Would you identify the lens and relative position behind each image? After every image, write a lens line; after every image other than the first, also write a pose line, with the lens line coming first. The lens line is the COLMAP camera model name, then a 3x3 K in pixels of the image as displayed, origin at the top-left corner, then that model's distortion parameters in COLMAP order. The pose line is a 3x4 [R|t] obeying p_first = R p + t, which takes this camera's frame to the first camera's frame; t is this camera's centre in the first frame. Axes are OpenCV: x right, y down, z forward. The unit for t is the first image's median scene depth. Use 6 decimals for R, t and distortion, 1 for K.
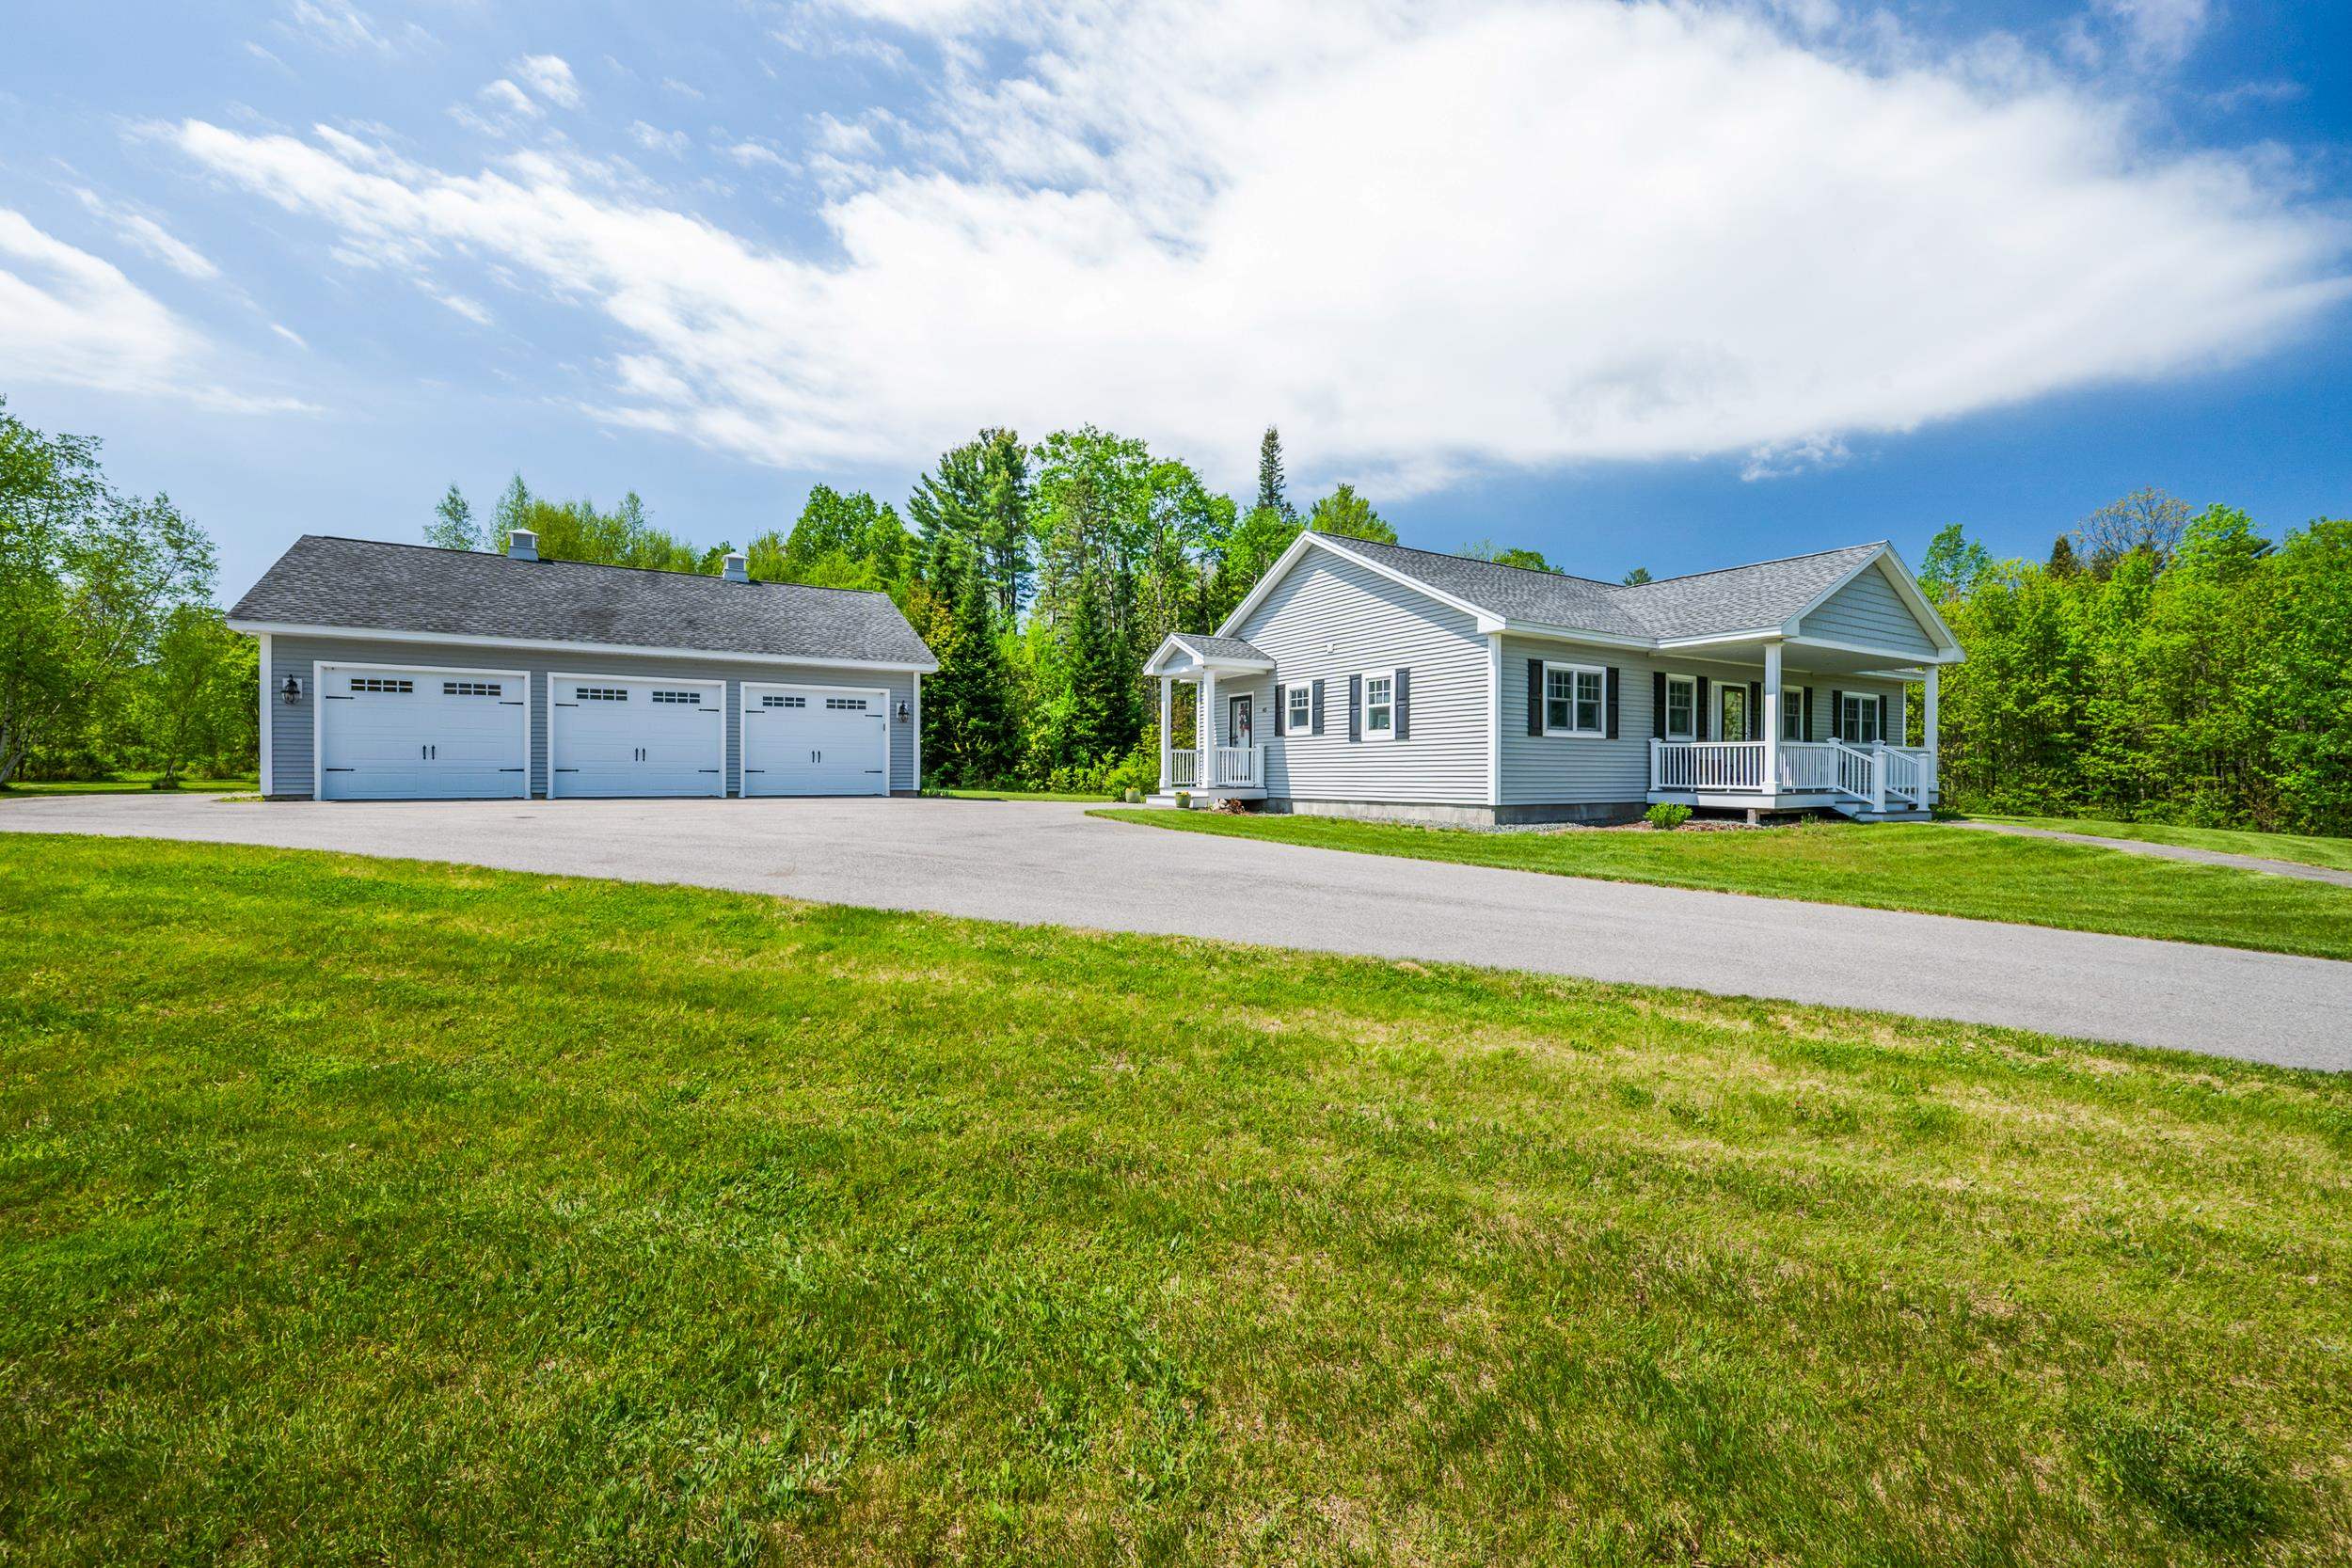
lens RADIAL K [[926.1, 0, 1162.3], [0, 926.1, 798.8], [0, 0, 1]] dist [-0.000045, -0.000063]
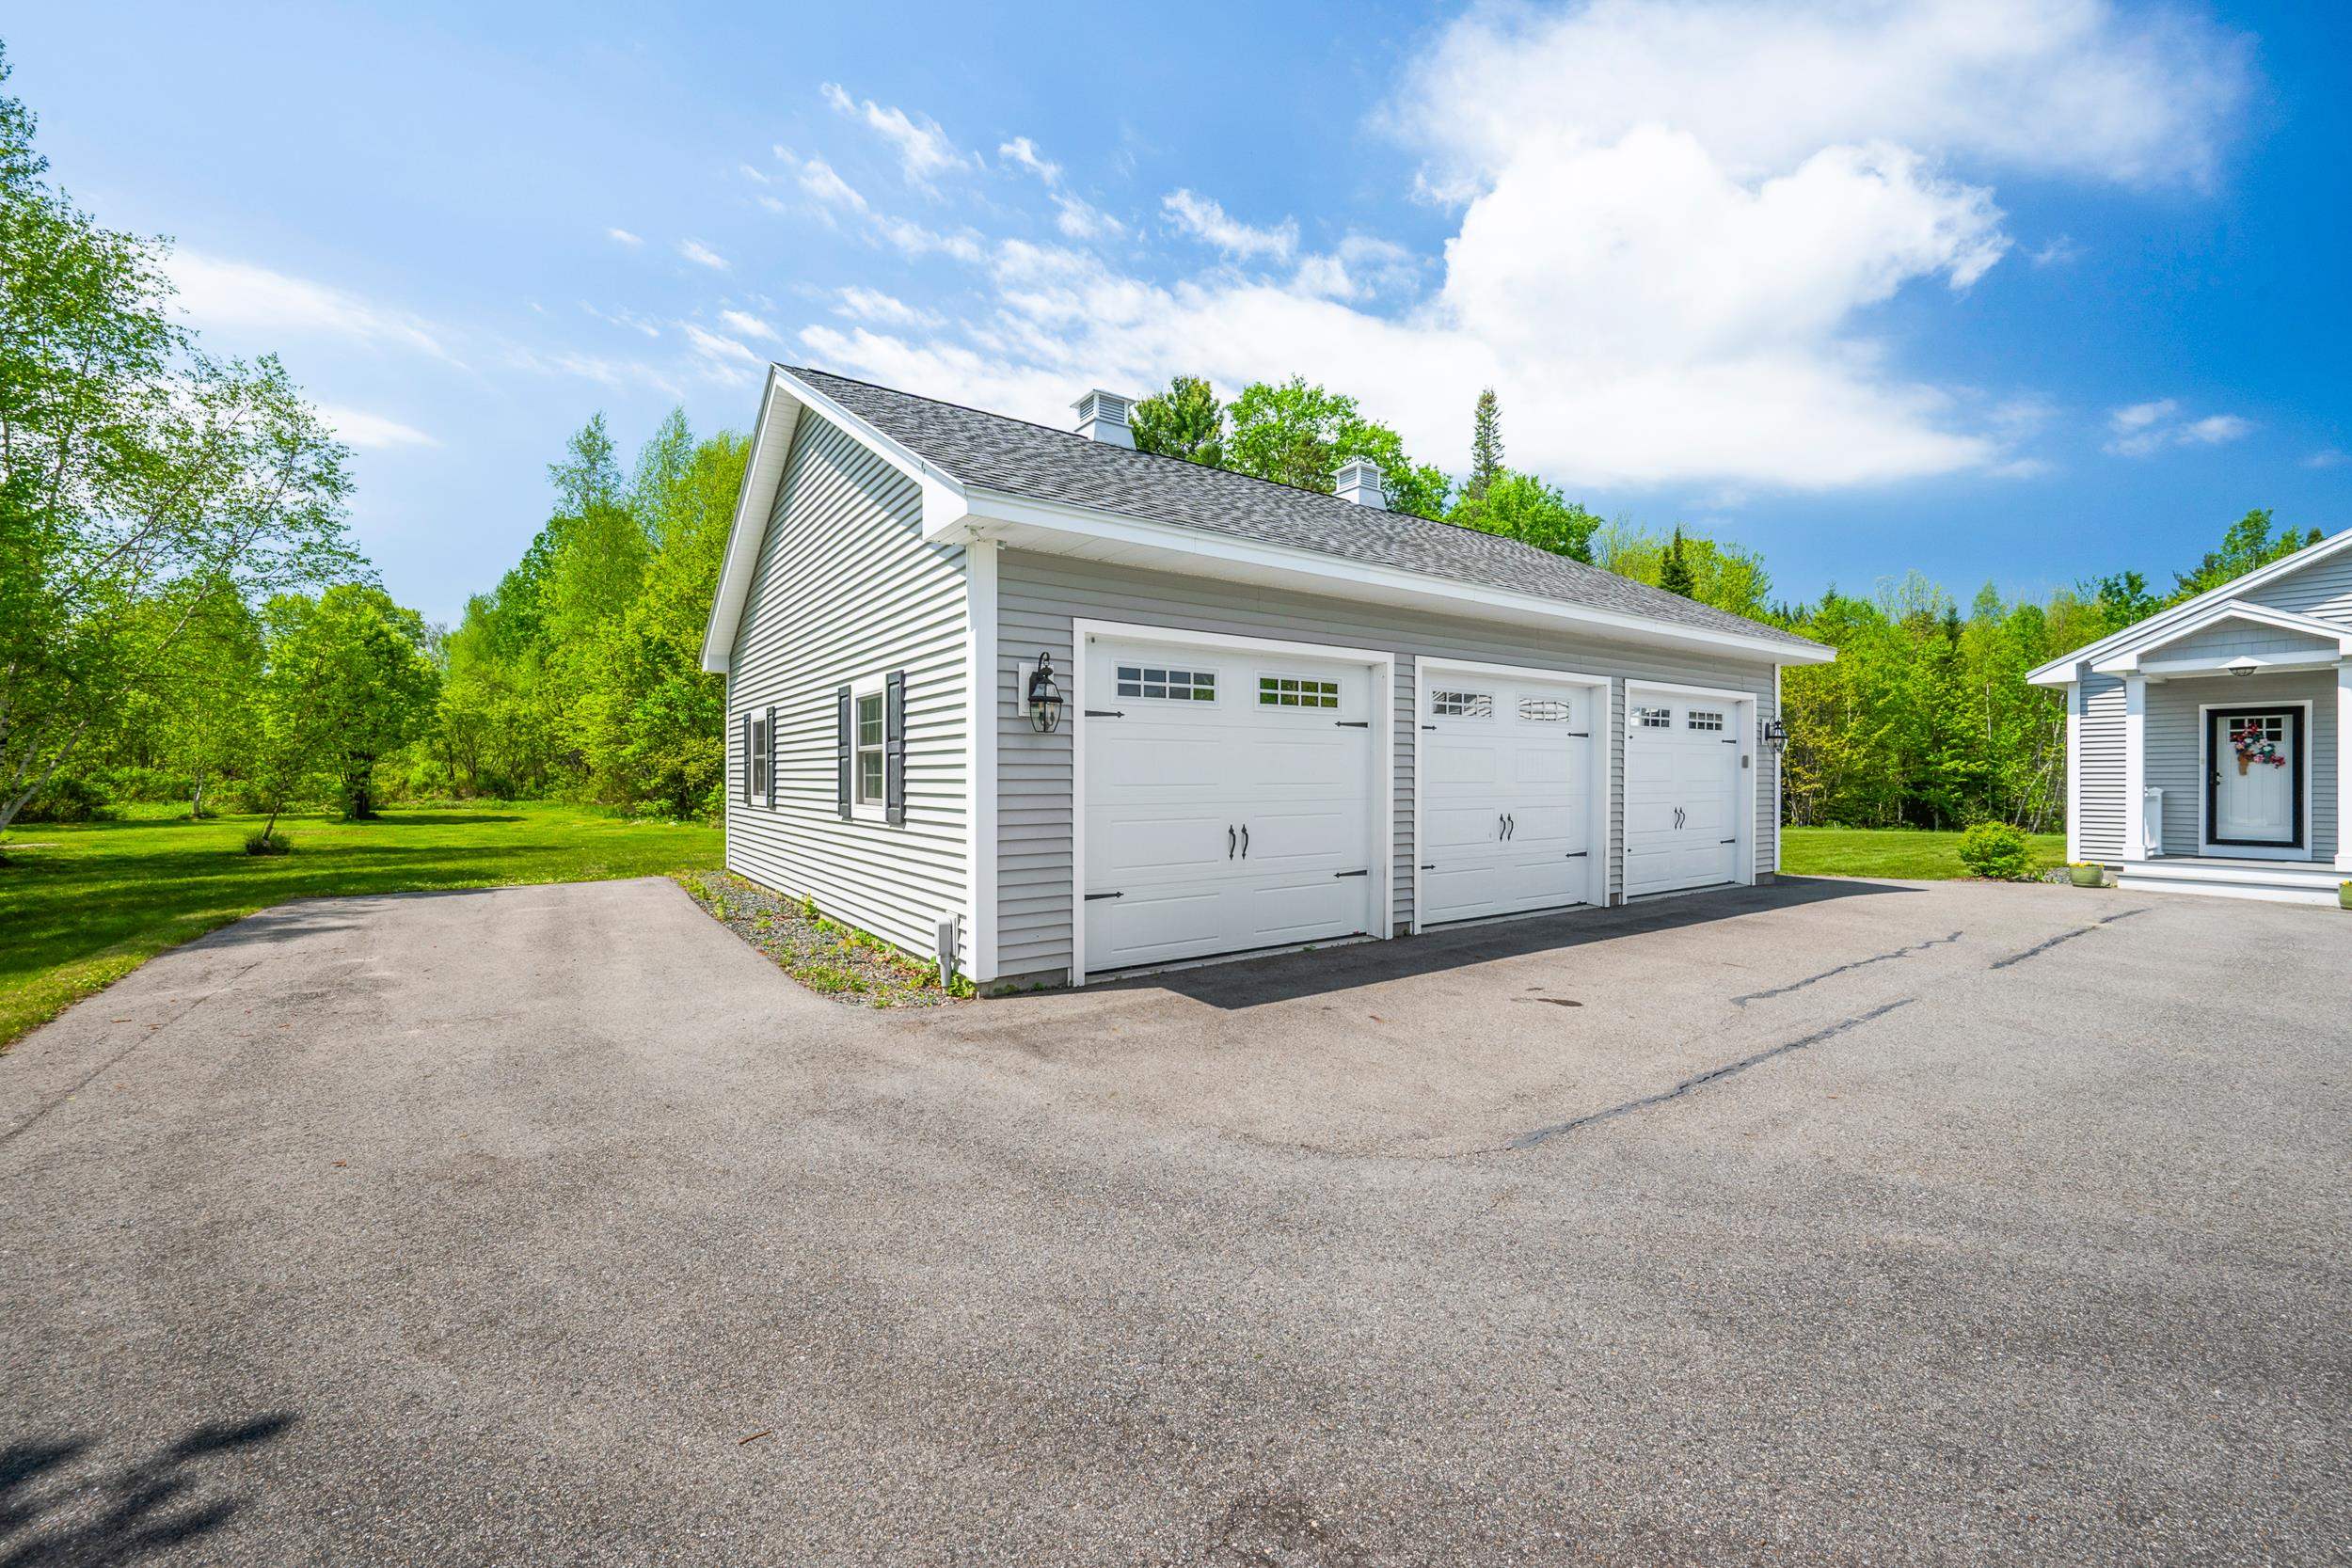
lens RADIAL K [[926.1, 0, 1165.8], [0, 926.1, 776.6], [0, 0, 1]] dist [-0.000045, -0.000063]
pose [[0.997755, -0.000698, 0.066972, -0.745801], [0.002185, 0.999753, -0.022128, -0.061588], [-0.066940, 0.022225, 0.997509, 0.507822]]
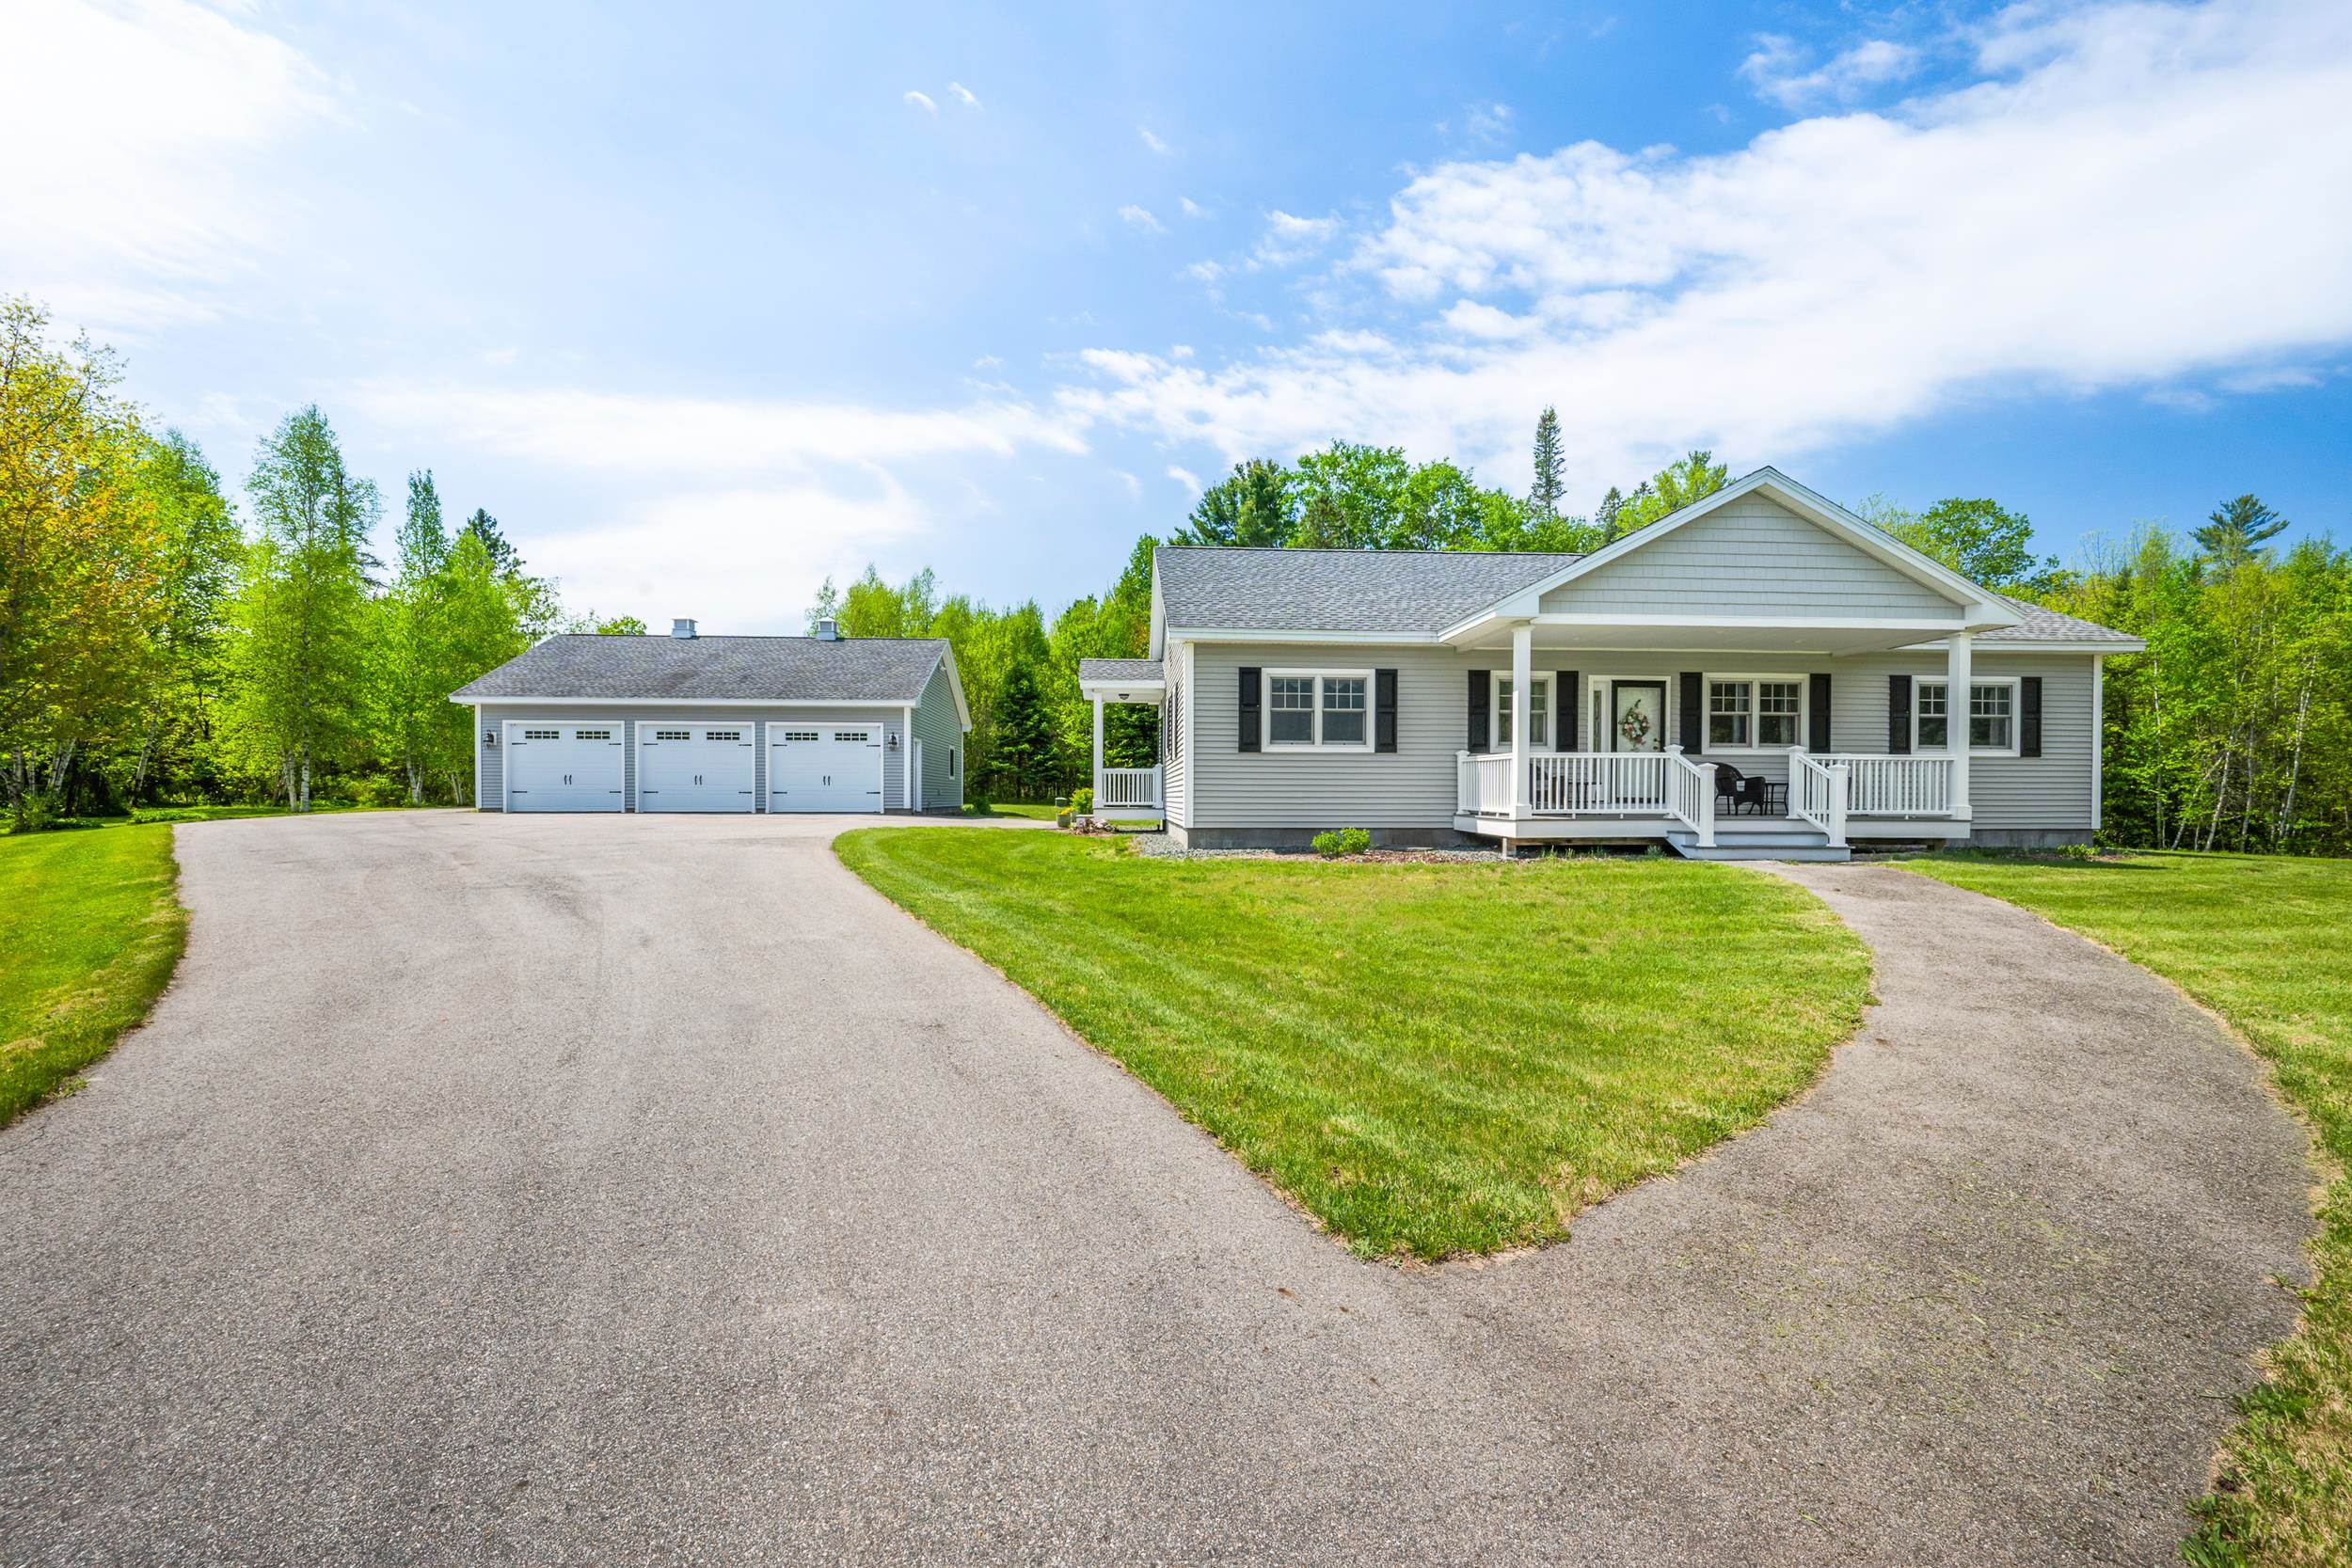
lens RADIAL K [[926.1, 0, 1166.4], [0, 926.1, 795.0], [0, 0, 1]] dist [-0.000045, -0.000063]
pose [[0.888143, -0.000632, -0.459567, 0.614378], [-0.011582, 0.999651, -0.023758, -0.002621], [0.459422, 0.026423, 0.887825, 0.130872]]
